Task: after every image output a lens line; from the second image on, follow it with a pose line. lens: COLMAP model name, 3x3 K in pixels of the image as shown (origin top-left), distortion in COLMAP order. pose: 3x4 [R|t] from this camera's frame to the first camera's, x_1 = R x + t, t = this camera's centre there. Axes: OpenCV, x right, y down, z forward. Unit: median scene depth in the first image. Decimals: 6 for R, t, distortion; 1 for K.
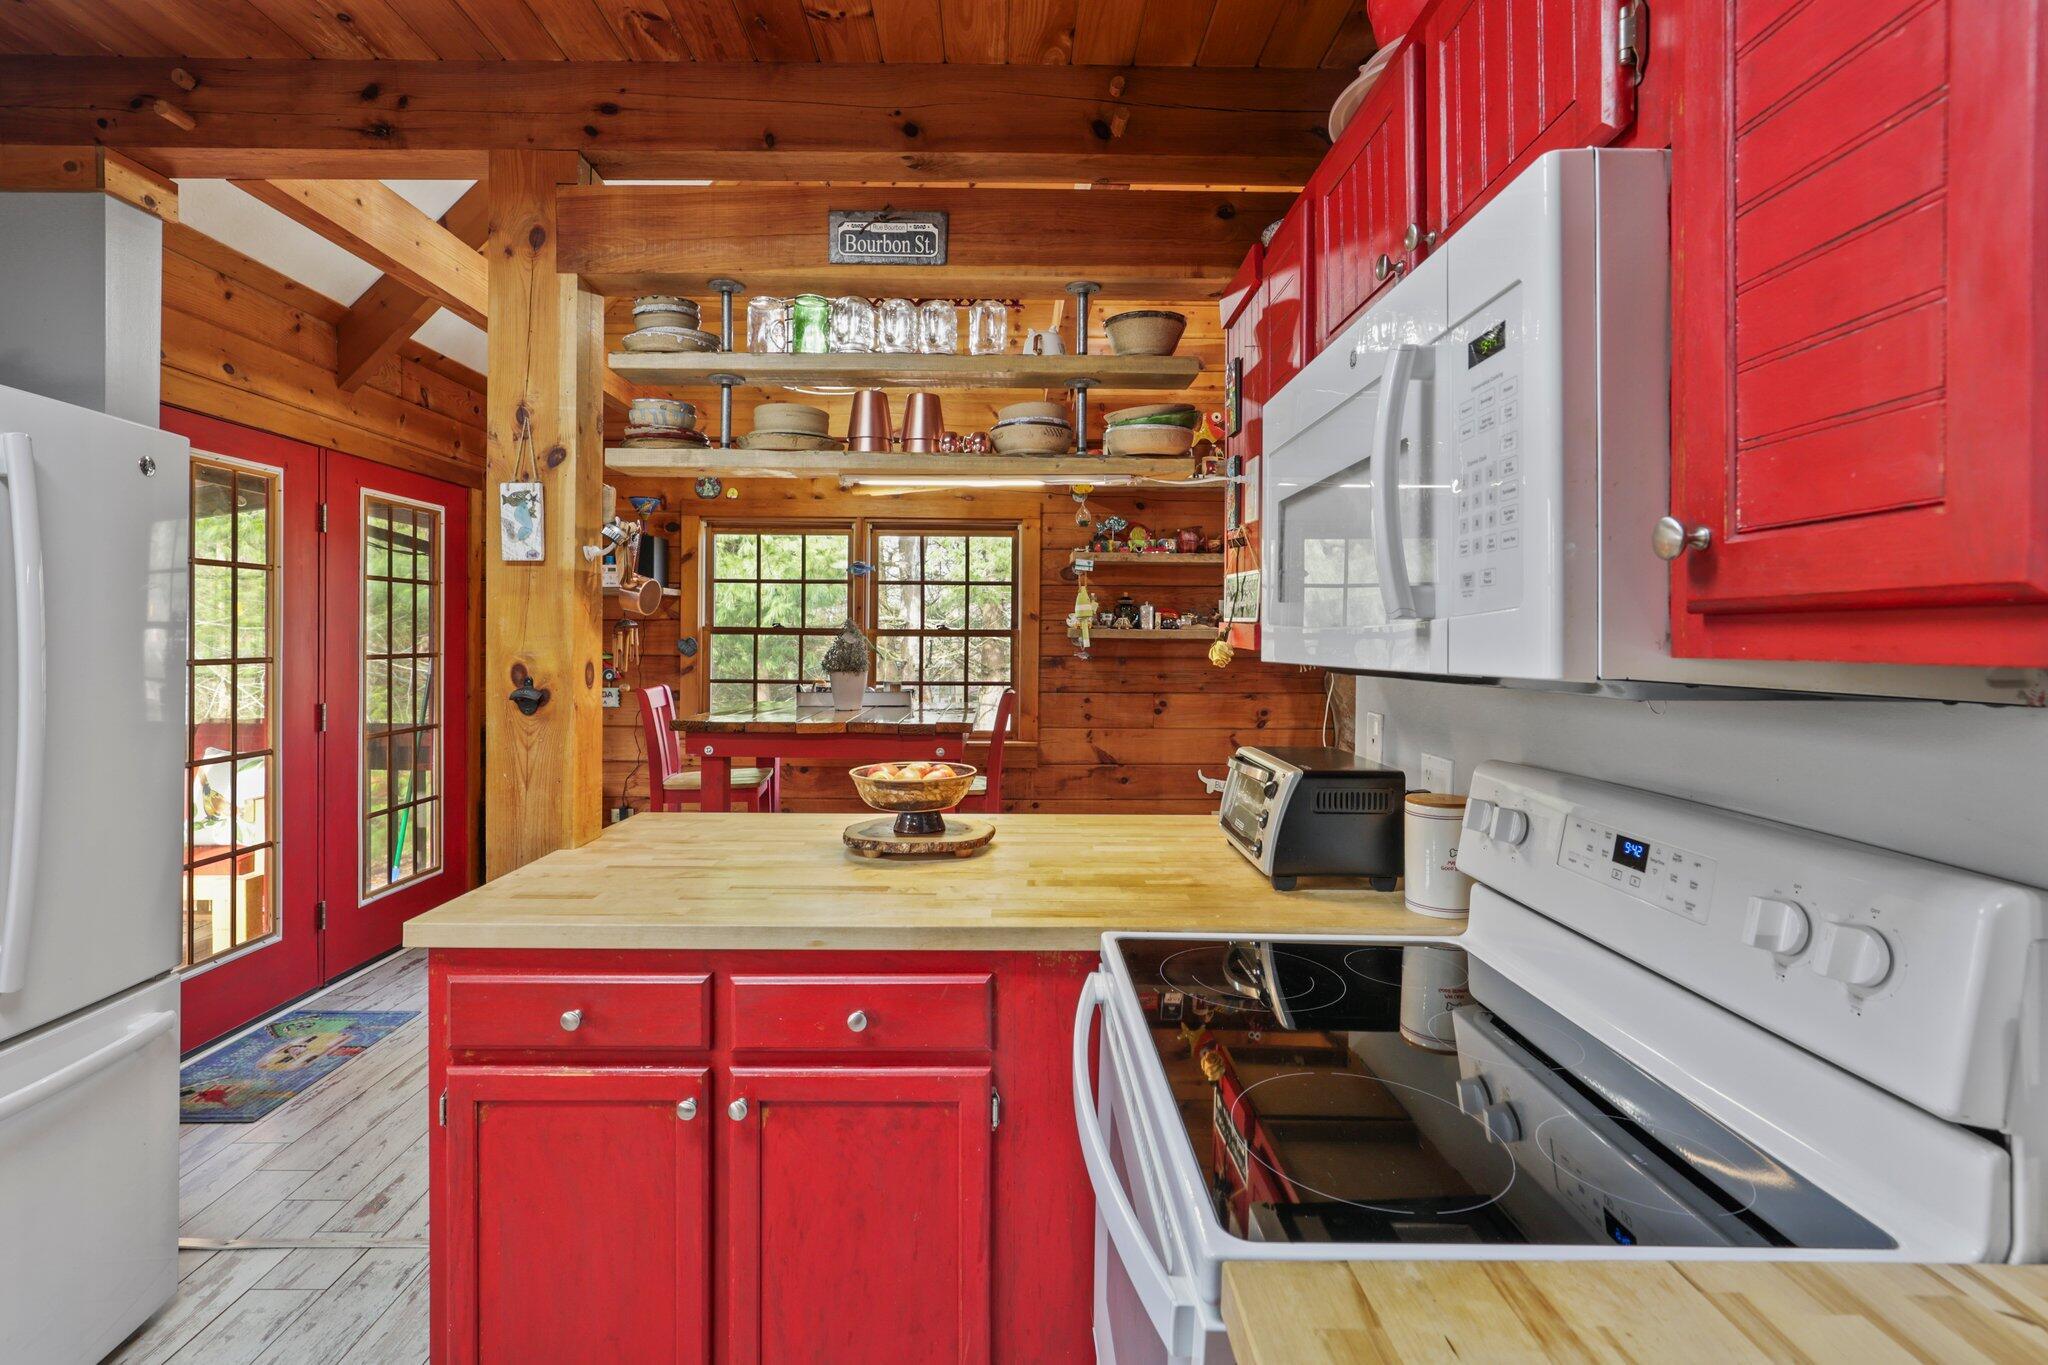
lens RADIAL K [[942.7, 0, 1019.5], [0, 942.7, 637.6], [0, 0, 1]] dist [-0.000173, 0.000107]
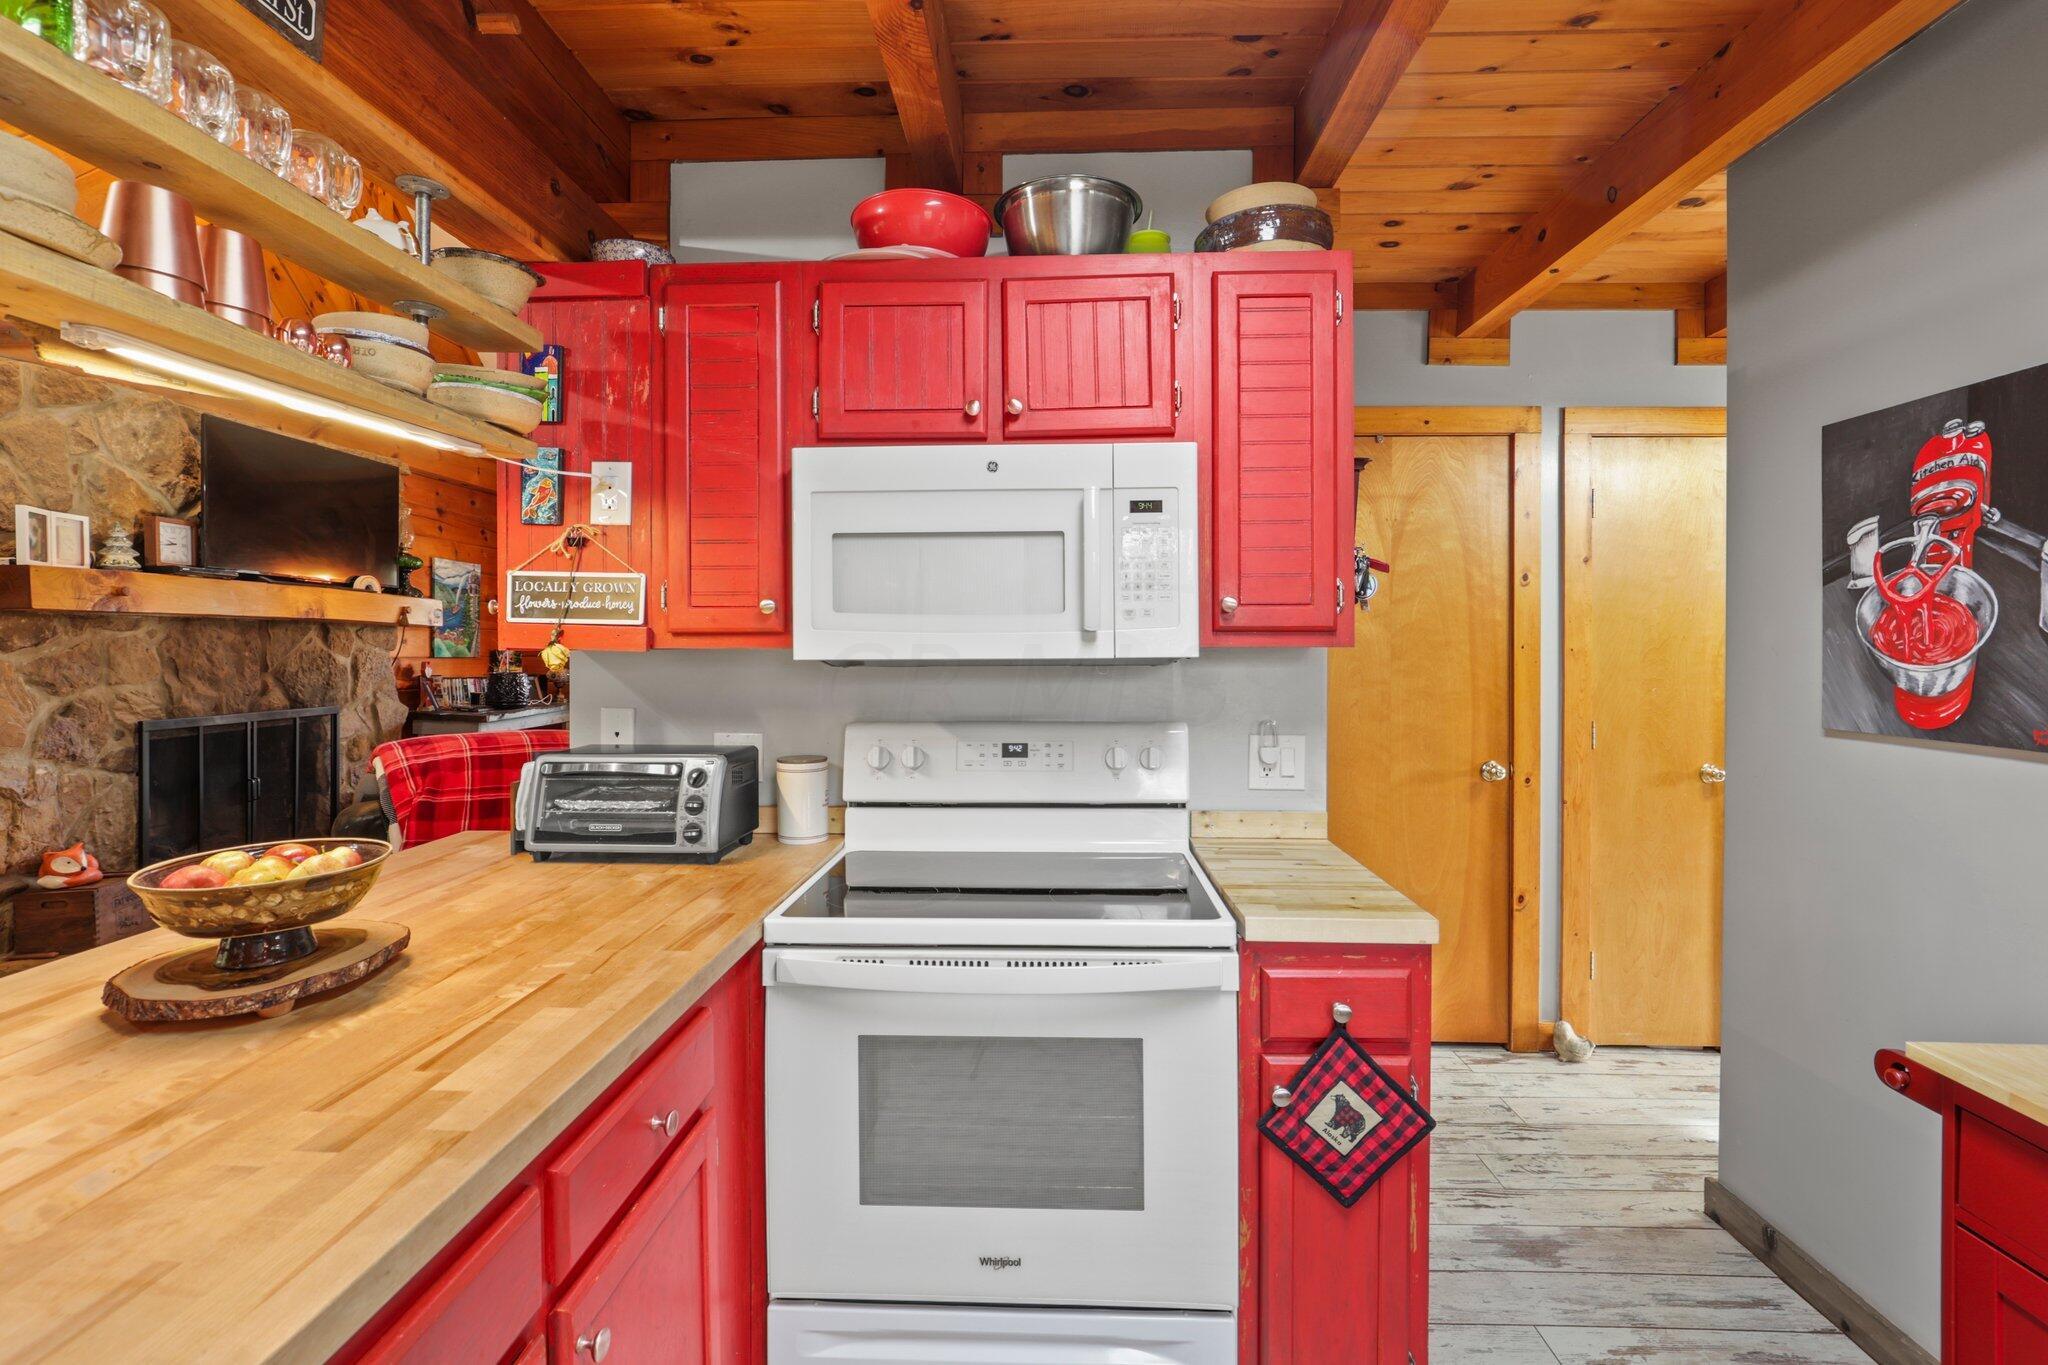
lens RADIAL K [[942.7, 0, 1019.5], [0, 942.7, 637.6], [0, 0, 1]] dist [-0.000173, 0.000107]
pose [[0.048633, -0.002348, 0.998814, -0.884984], [-0.004311, 0.999987, 0.002561, -0.006237], [-0.998807, -0.004430, 0.048623, 0.614068]]
